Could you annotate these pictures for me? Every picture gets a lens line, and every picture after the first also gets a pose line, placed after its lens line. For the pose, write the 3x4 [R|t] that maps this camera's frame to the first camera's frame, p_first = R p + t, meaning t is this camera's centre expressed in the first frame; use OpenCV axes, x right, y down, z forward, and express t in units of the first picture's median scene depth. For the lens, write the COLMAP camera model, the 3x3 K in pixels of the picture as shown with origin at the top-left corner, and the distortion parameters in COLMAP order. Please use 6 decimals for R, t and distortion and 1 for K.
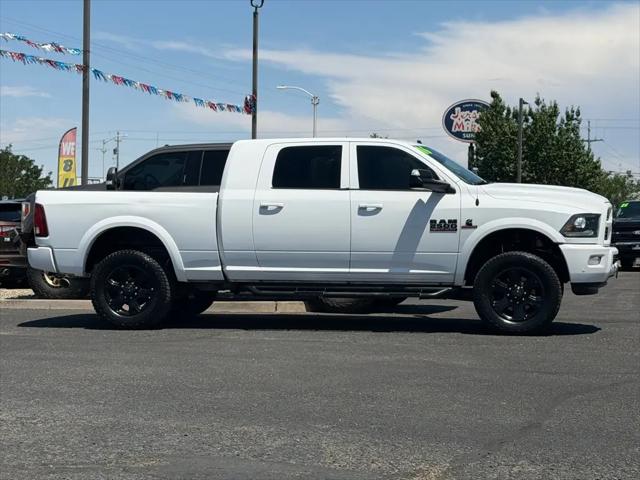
lens RADIAL K [[1172.5, 0, 202.0], [0, 1172.5, 253.7], [0, 0, 1]] dist [0.153348, -0.037969]
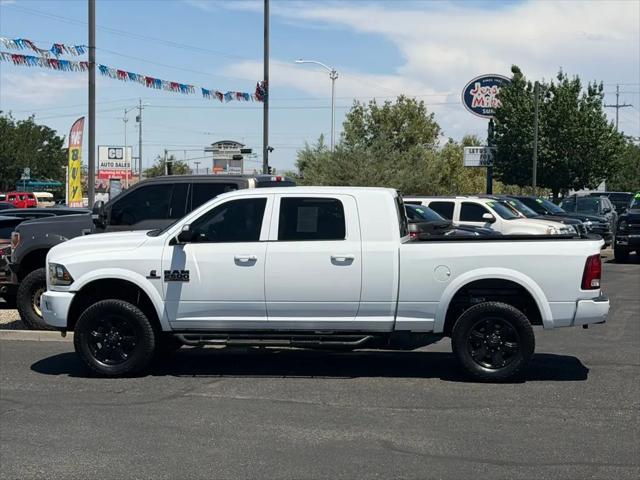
lens RADIAL K [[1174.2, 0, 201.2], [0, 1174.2, 259.5], [0, 0, 1]] dist [0.143608, -0.001316]
pose [[0.999463, -0.006034, -0.032213, 0.051647], [0.007693, 0.998638, 0.051610, -0.088754], [0.031857, -0.051830, 0.998148, -0.003044]]
